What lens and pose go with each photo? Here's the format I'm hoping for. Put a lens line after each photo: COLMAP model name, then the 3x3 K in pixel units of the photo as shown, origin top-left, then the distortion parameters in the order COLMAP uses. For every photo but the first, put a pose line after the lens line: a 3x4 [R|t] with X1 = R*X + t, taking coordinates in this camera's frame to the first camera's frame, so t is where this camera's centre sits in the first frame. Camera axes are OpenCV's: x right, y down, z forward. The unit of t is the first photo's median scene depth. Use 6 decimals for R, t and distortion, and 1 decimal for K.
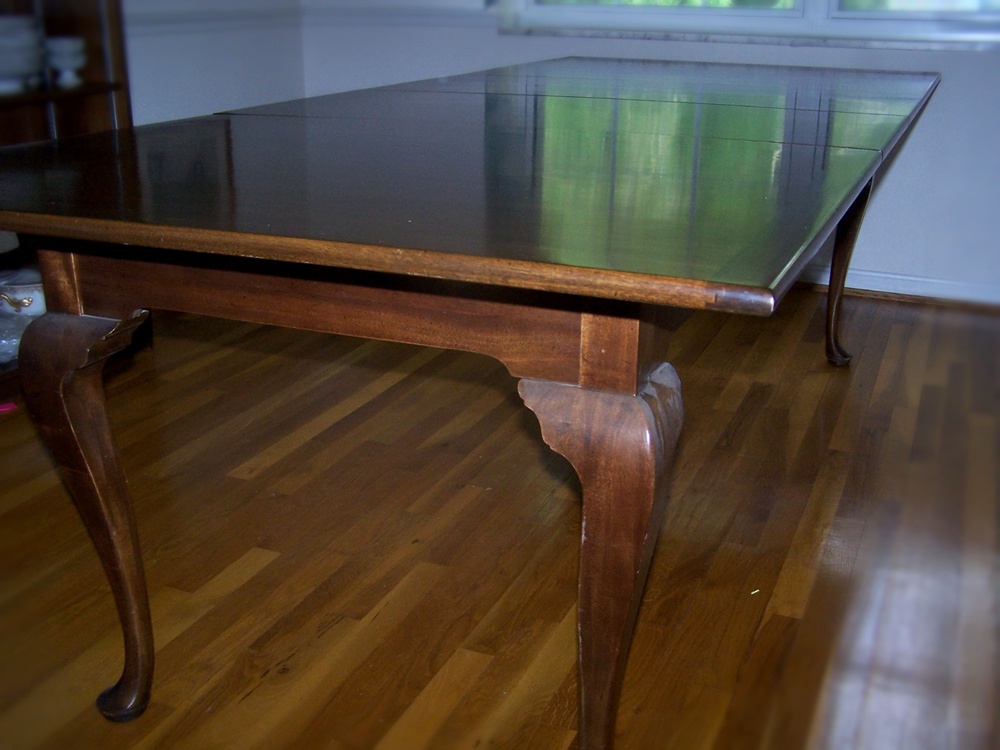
lens RADIAL K [[1145.3, 0, 500.0], [0, 1145.3, 375.0], [0, 0, 1]] dist [-0.161780, 0.265250]
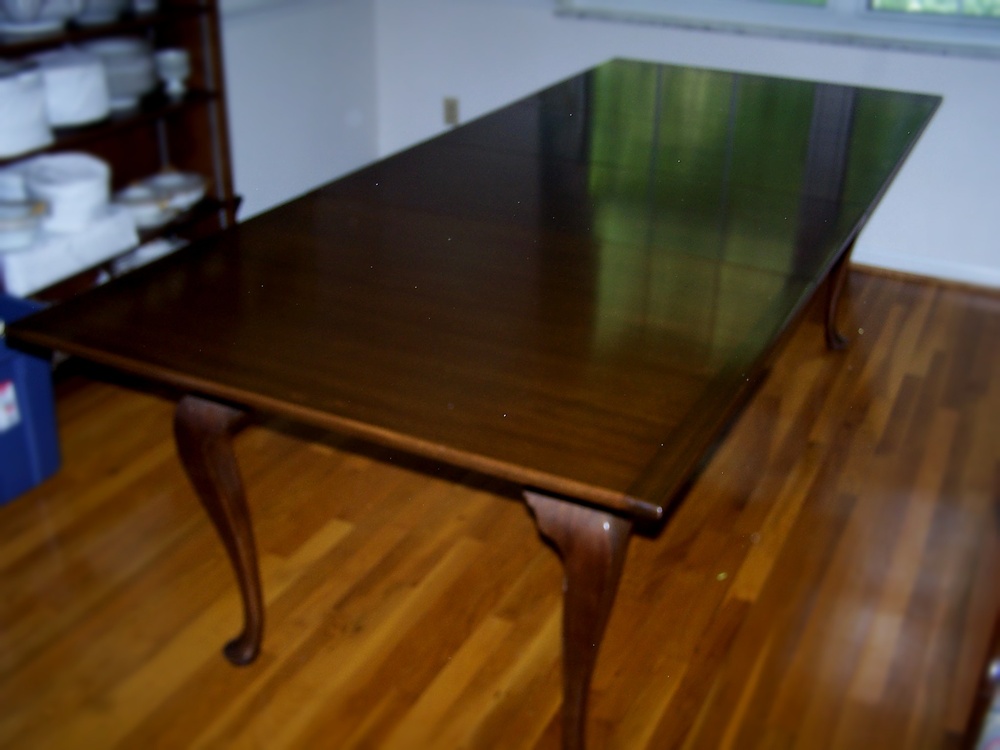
lens RADIAL K [[1145.3, 0, 500.0], [0, 1145.3, 375.0], [0, 0, 1]] dist [-0.161780, 0.265250]
pose [[0.997986, 0.033447, -0.053893, 0.039640], [-0.026655, 0.992154, 0.122147, -0.203712], [0.057556, -0.120464, 0.991048, -0.285985]]
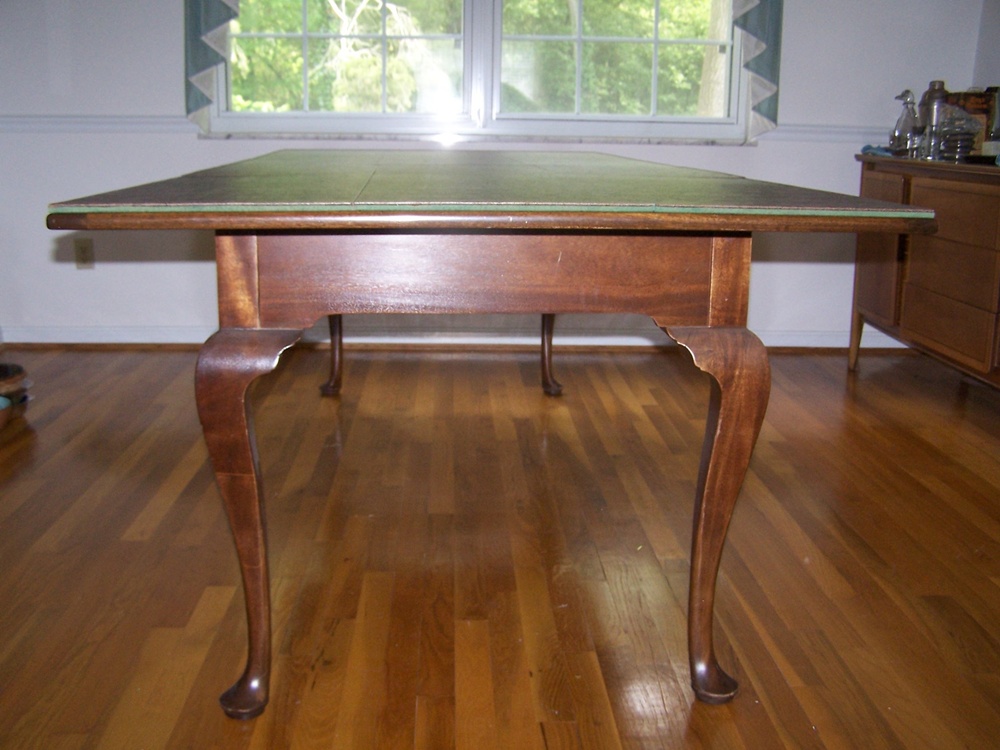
lens RADIAL K [[1169.8, 0, 500.0], [0, 1169.8, 375.0], [0, 0, 1]] dist [-0.166623, 0.283683]
pose [[0.899062, -0.089303, 0.428617, -0.523923], [0.136291, 0.987421, -0.080153, 0.098891], [-0.416068, 0.130480, 0.899924, -0.146955]]
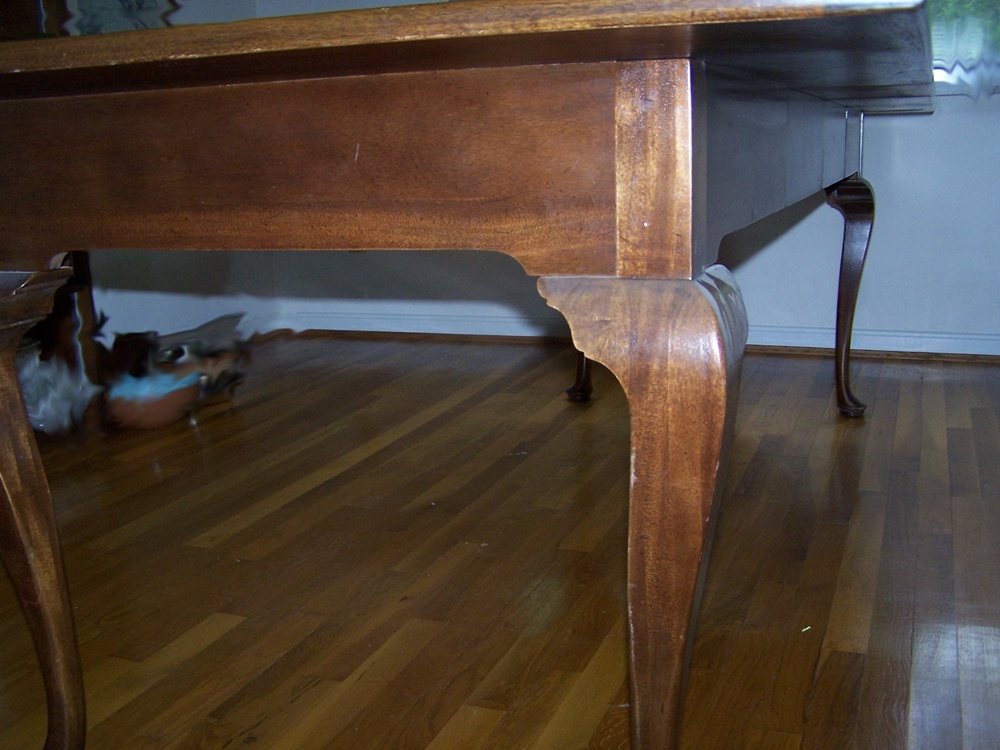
lens RADIAL K [[1145.3, 0, 500.0], [0, 1145.3, 375.0], [0, 0, 1]] dist [-0.161780, 0.265250]
pose [[0.998706, -0.042921, 0.027276, -0.021648], [0.045987, 0.991208, -0.124066, 0.107329], [-0.021711, 0.125160, 0.991899, 0.154944]]
